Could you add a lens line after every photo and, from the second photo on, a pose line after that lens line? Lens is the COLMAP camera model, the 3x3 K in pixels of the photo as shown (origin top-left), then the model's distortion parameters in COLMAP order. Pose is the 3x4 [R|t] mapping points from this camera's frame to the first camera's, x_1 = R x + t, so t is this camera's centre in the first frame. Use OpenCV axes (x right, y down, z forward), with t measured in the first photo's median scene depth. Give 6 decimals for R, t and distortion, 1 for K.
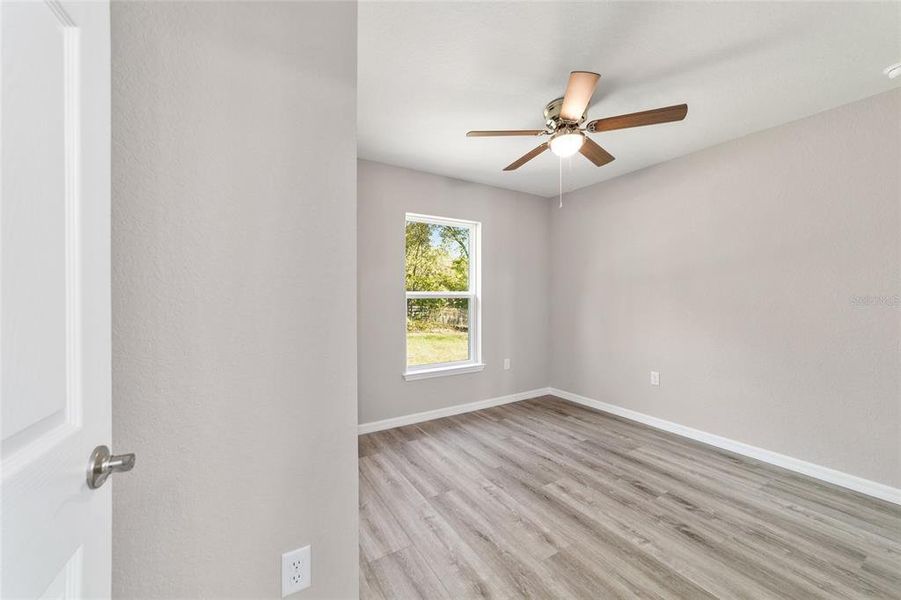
lens RADIAL K [[345.9, 0, 449.2], [0, 345.9, 298.0], [0, 0, 1]] dist [-0.018311, 0.008848]
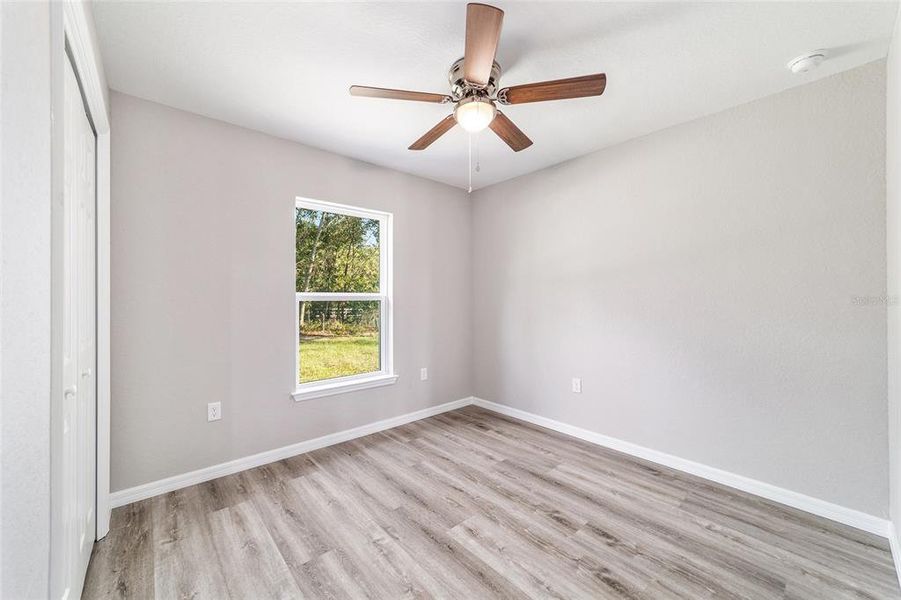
lens RADIAL K [[345.9, 0, 449.2], [0, 345.9, 298.0], [0, 0, 1]] dist [-0.018311, 0.008848]
pose [[0.984603, -0.001476, 0.174799, 0.119342], [0.002316, 0.999987, -0.004604, -0.001254], [-0.174790, 0.004938, 0.984593, 0.171633]]
